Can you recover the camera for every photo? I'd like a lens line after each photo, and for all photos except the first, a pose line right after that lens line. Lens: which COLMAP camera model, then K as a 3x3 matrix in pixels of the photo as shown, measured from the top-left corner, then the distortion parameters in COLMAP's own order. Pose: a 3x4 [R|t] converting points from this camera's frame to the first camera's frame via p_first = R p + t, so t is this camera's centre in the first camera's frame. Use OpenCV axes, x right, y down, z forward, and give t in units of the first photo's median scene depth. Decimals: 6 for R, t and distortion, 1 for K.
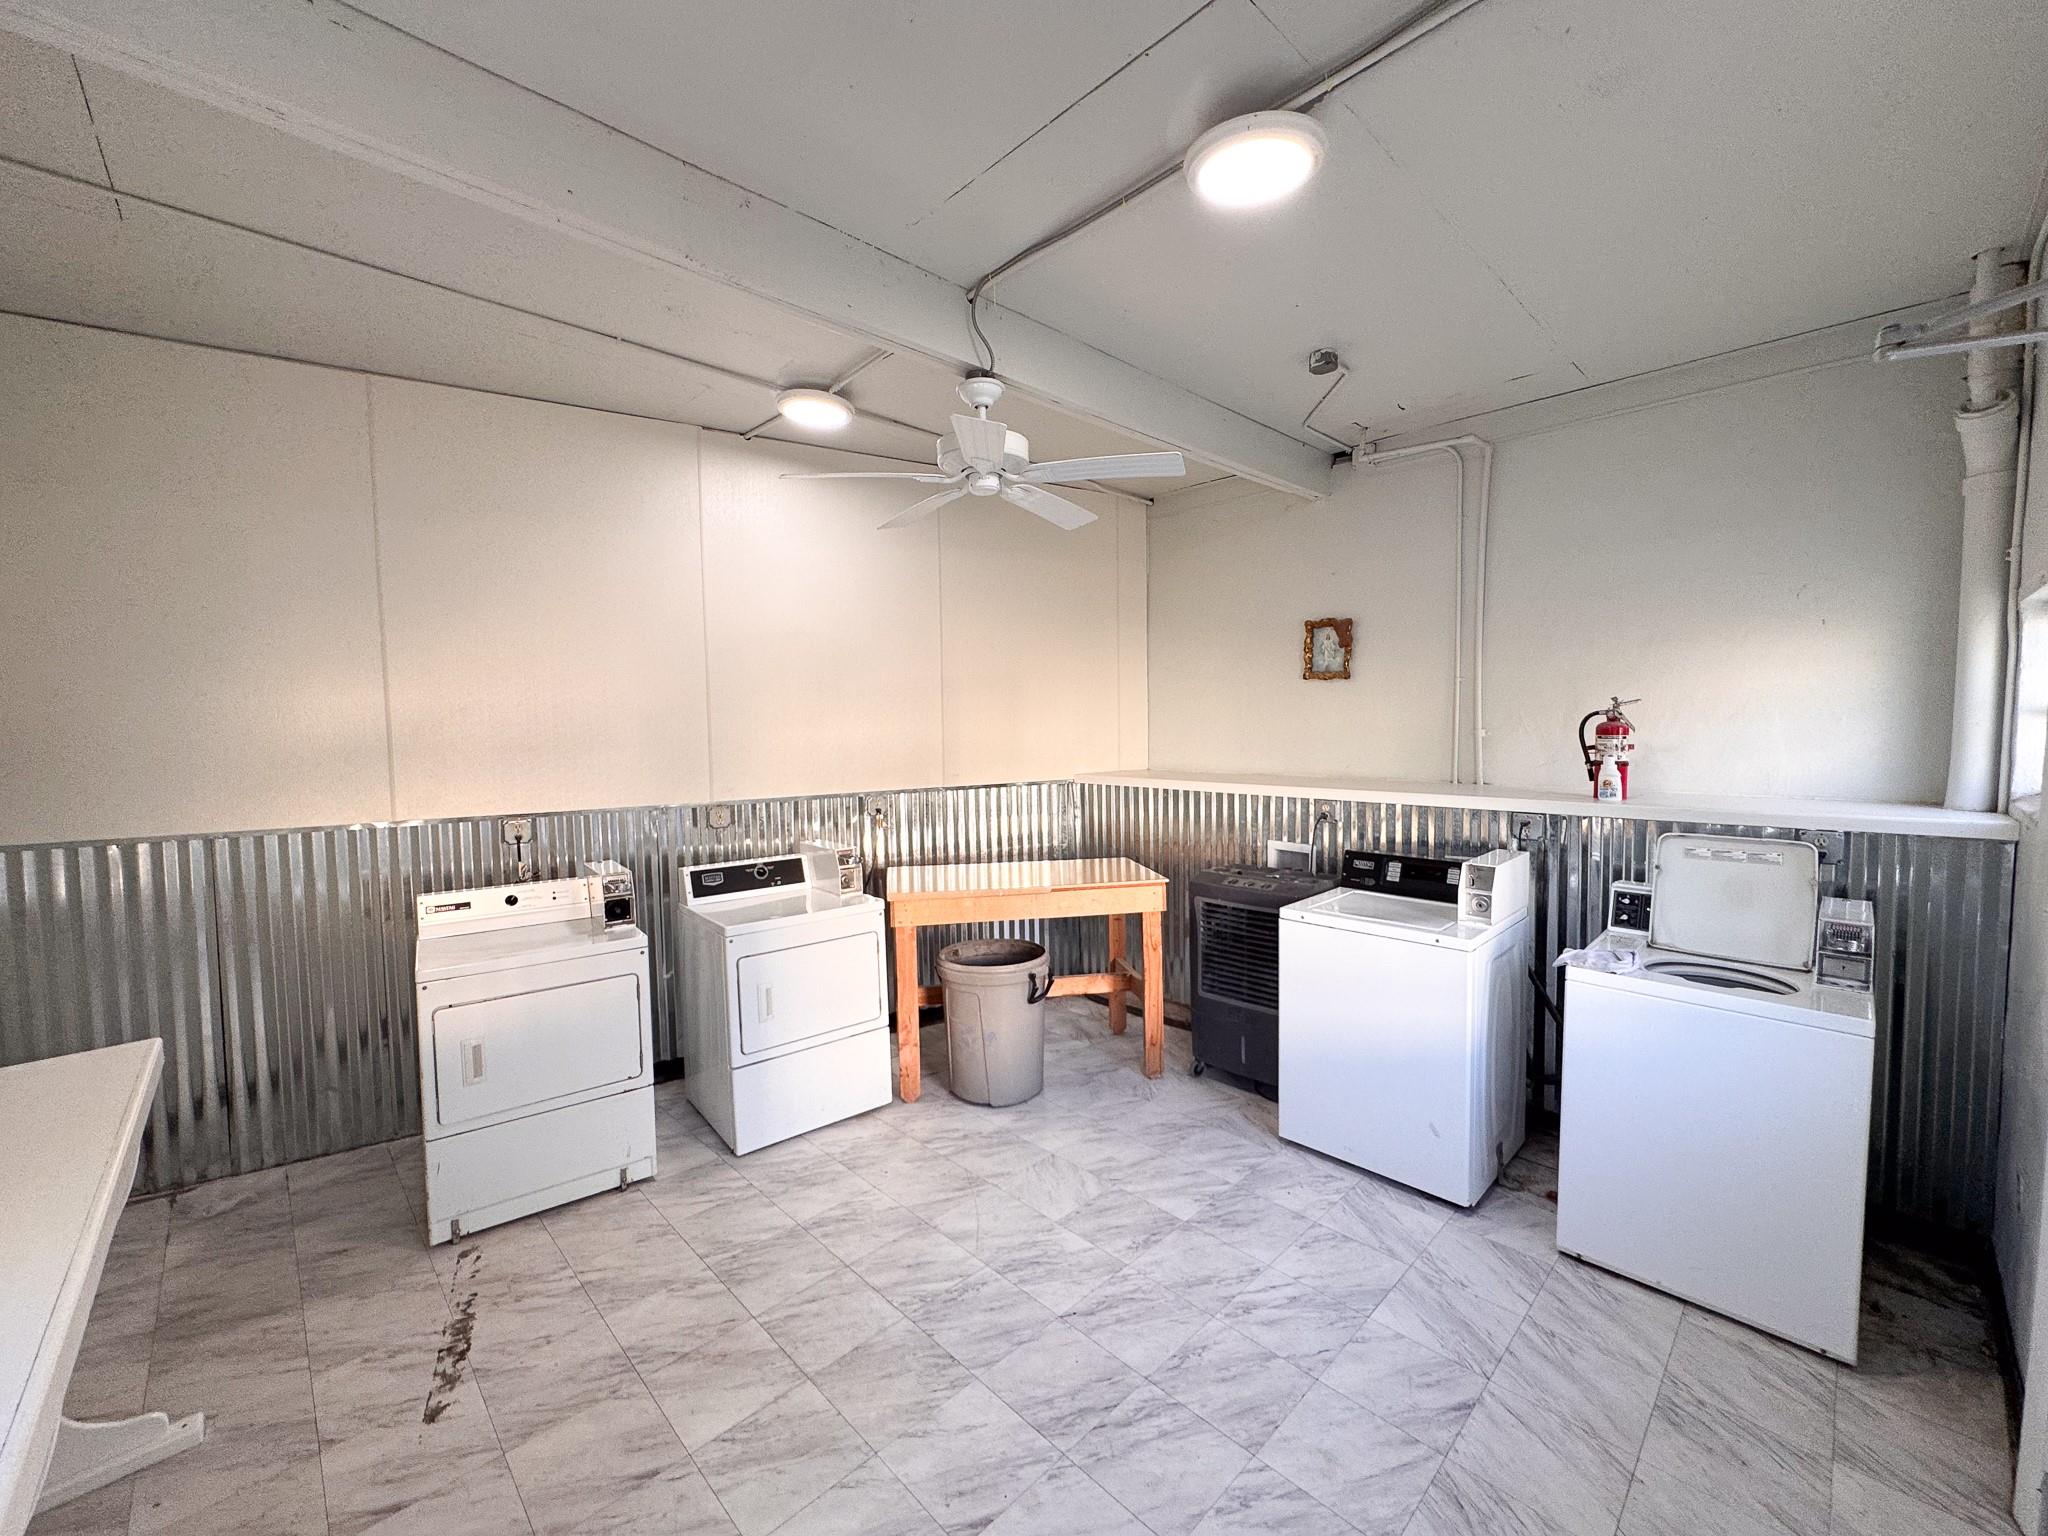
lens RADIAL K [[814.4, 0, 1024.1], [0, 814.4, 765.4], [0, 0, 1]] dist [-0.001146, 0.000418]
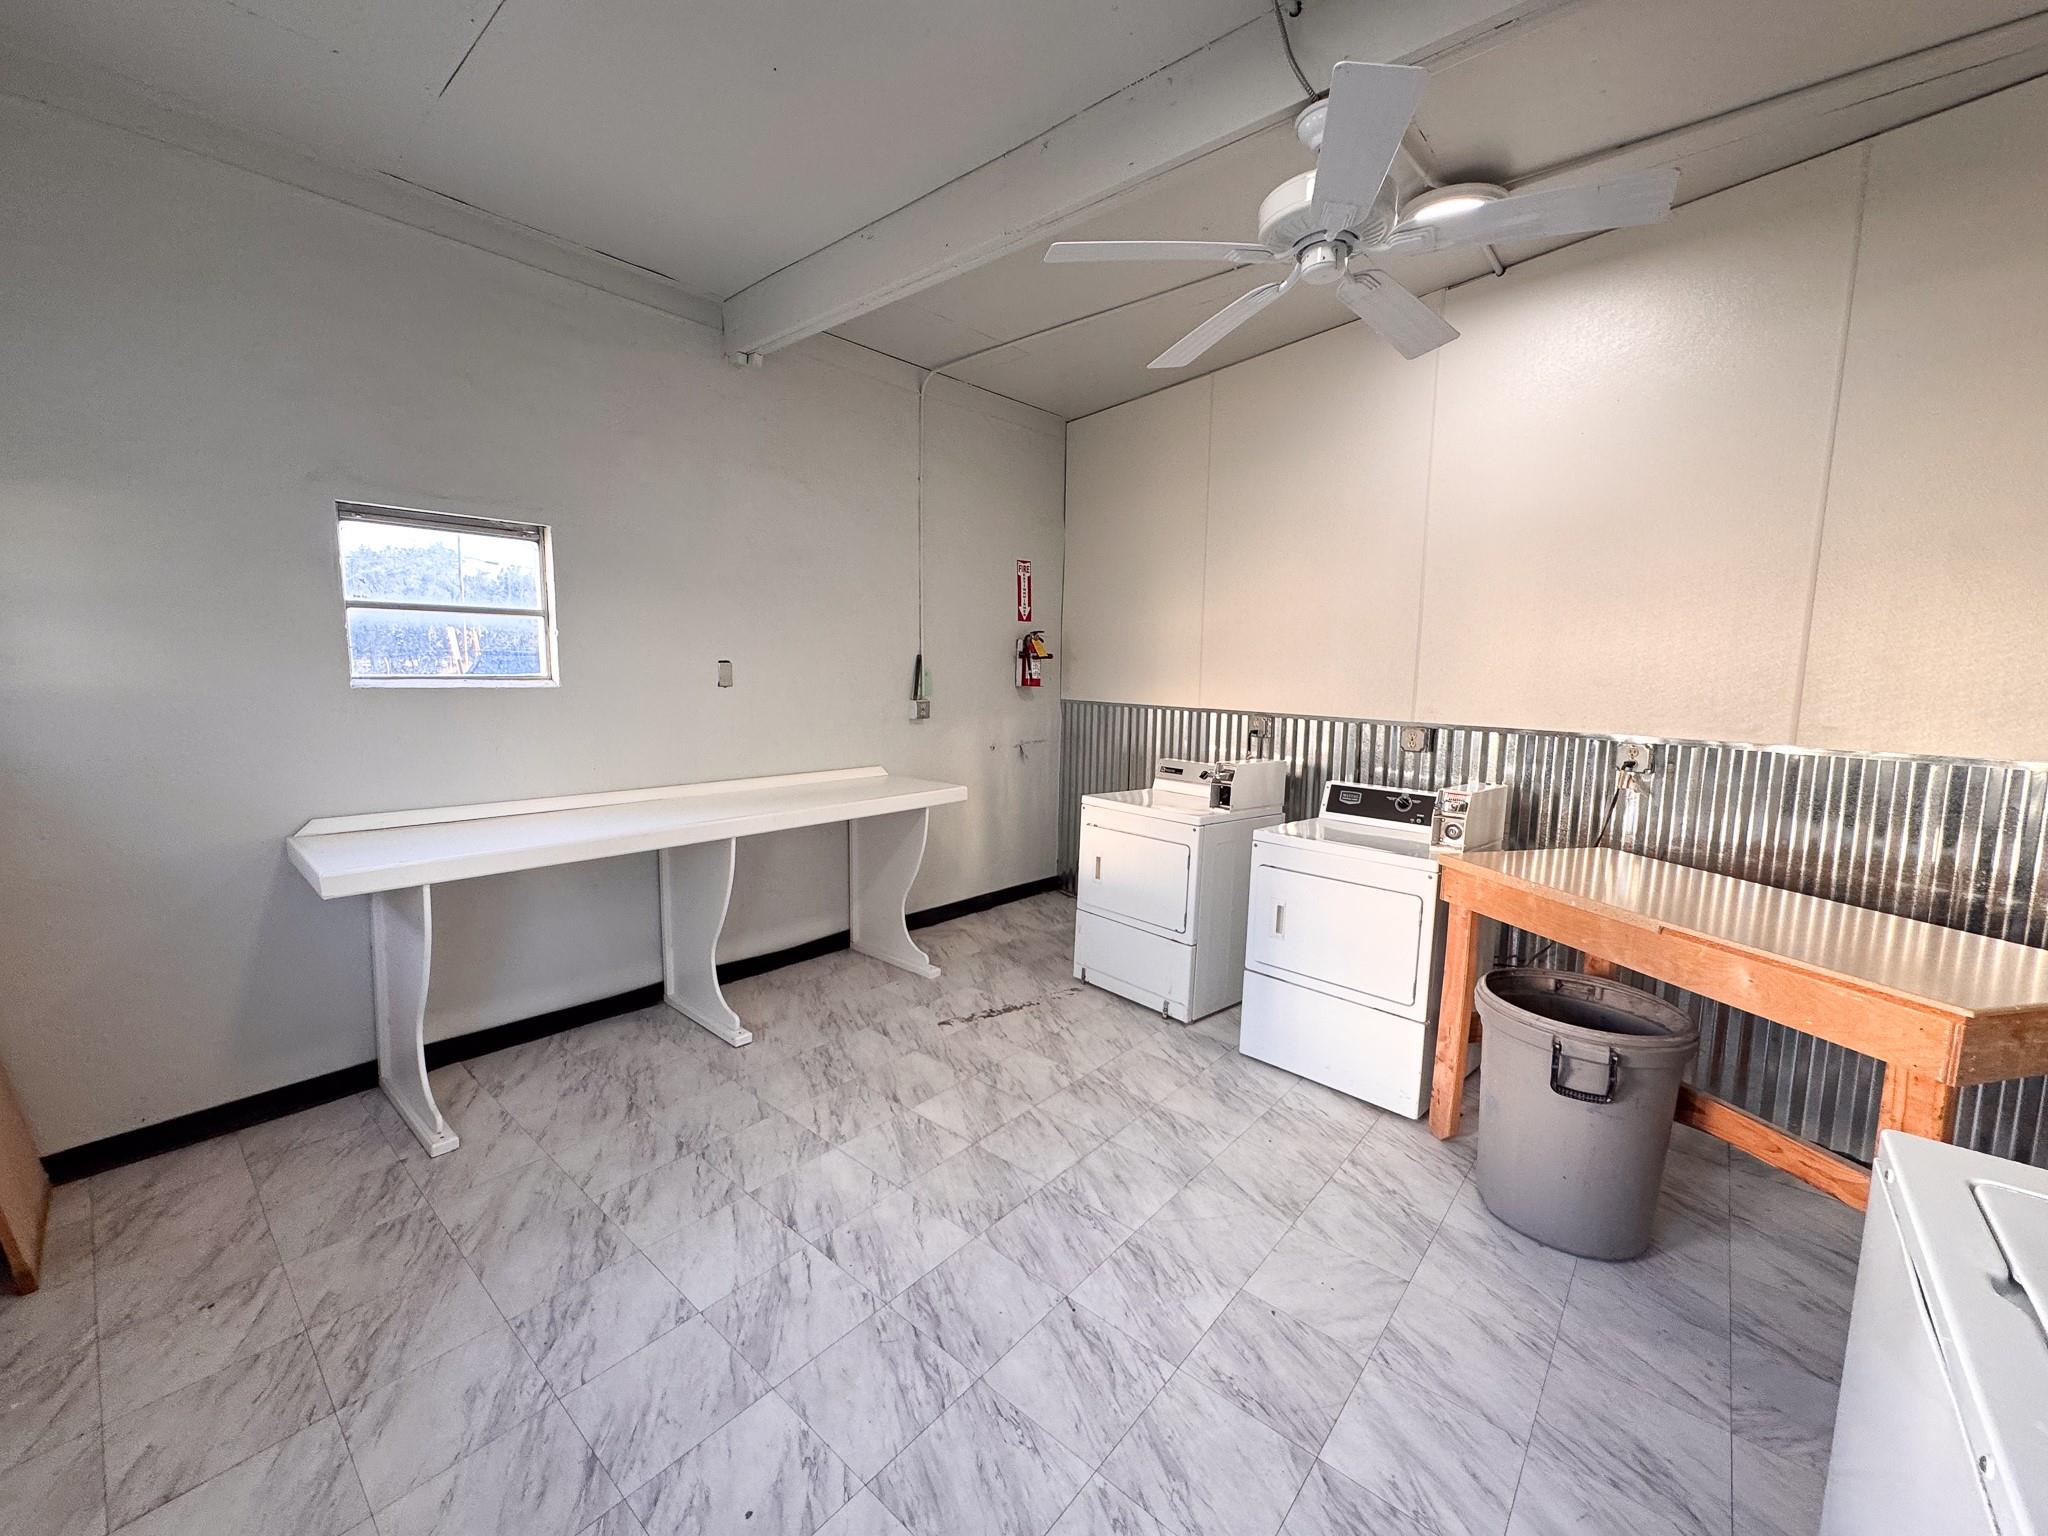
lens RADIAL K [[814.4, 0, 1024.1], [0, 814.4, 765.4], [0, 0, 1]] dist [-0.001146, 0.000418]
pose [[0.095108, 0.134801, -0.986298, 0.744992], [-0.074869, 0.988951, 0.127944, 0.014049], [0.992647, 0.061675, 0.104150, 0.762116]]
